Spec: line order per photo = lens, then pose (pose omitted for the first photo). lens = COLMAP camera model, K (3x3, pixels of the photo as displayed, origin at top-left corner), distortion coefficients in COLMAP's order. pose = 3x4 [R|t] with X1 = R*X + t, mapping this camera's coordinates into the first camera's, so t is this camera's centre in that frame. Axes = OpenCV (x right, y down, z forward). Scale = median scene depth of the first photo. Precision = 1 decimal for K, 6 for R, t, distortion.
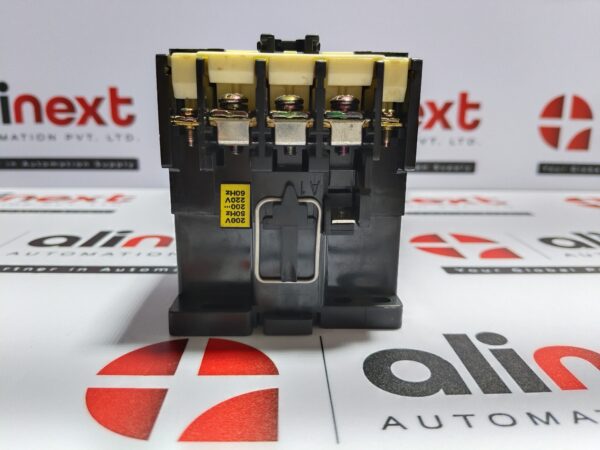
lens RADIAL K [[474.3, 0, 300.0], [0, 474.3, 225.0], [0, 0, 1]] dist [-0.045593, -0.040843]
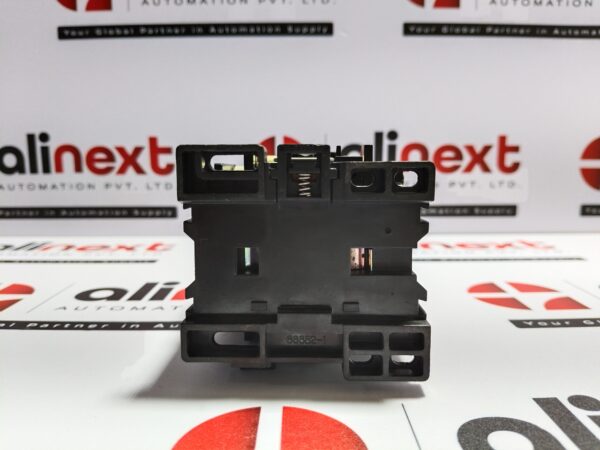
lens RADIAL K [[472.1, 0, 300.0], [0, 472.1, 225.0], [0, 0, 1]] dist [-0.041678, -0.040842]
pose [[0.999228, -0.013104, -0.037039, -0.053572], [0.009868, 0.996227, -0.086227, -0.016189], [0.038029, 0.085795, 0.995587, 0.021149]]
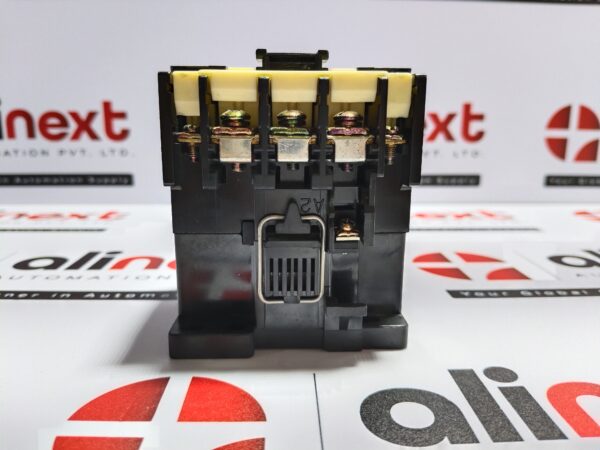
lens RADIAL K [[476.4, 0, 300.0], [0, 476.4, 225.0], [0, 0, 1]] dist [-0.049246, -0.038441]
pose [[0.999944, -0.006838, -0.008026, 0.011314], [0.006664, 0.999746, -0.021544, -0.014785], [0.008171, 0.021490, 0.999736, 0.033261]]
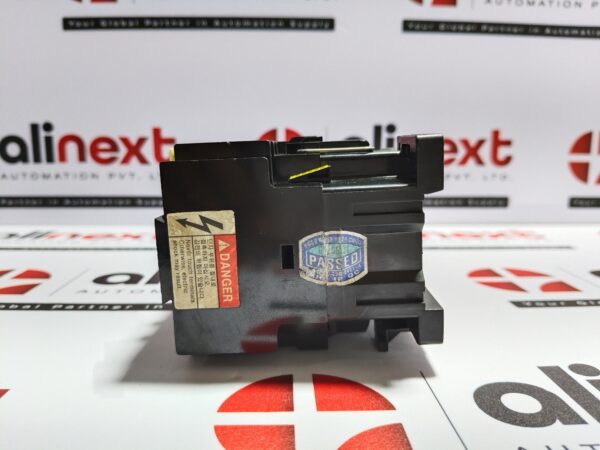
lens RADIAL K [[472.1, 0, 300.0], [0, 472.1, 225.0], [0, 0, 1]] dist [-0.041678, -0.040842]
pose [[0.999954, -0.008555, -0.004419, -0.094438], [0.008209, 0.997279, -0.073255, -0.003013], [0.005034, 0.073215, 0.997303, -0.014474]]
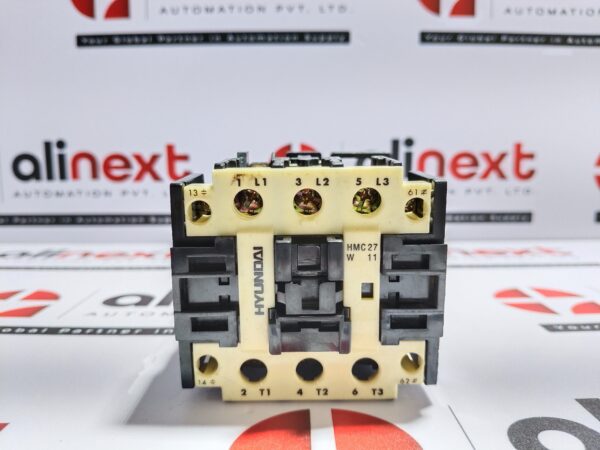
lens RADIAL K [[474.3, 0, 300.0], [0, 474.3, 225.0], [0, 0, 1]] dist [-0.045593, -0.040843]
pose [[0.999209, -0.014603, -0.036991, -0.095563], [0.010678, 0.994502, -0.104171, -0.011927], [0.038309, 0.103693, 0.993871, 0.012940]]
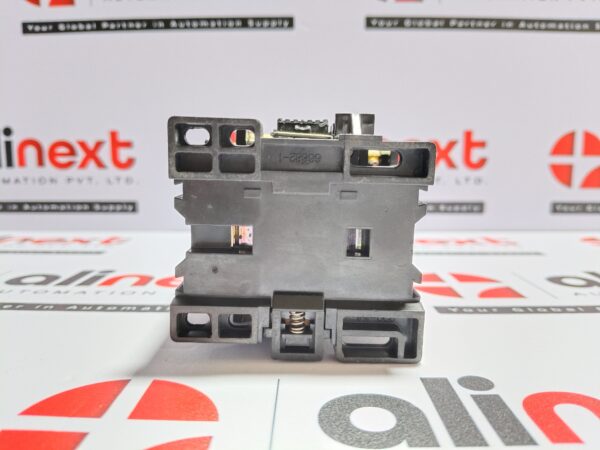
lens RADIAL K [[476.4, 0, 300.0], [0, 476.4, 225.0], [0, 0, 1]] dist [-0.049246, -0.038441]
pose [[0.998724, -0.006726, -0.050053, 0.058278], [0.001222, 0.994021, -0.109178, 0.020771], [0.050488, 0.108978, 0.992761, 0.040987]]
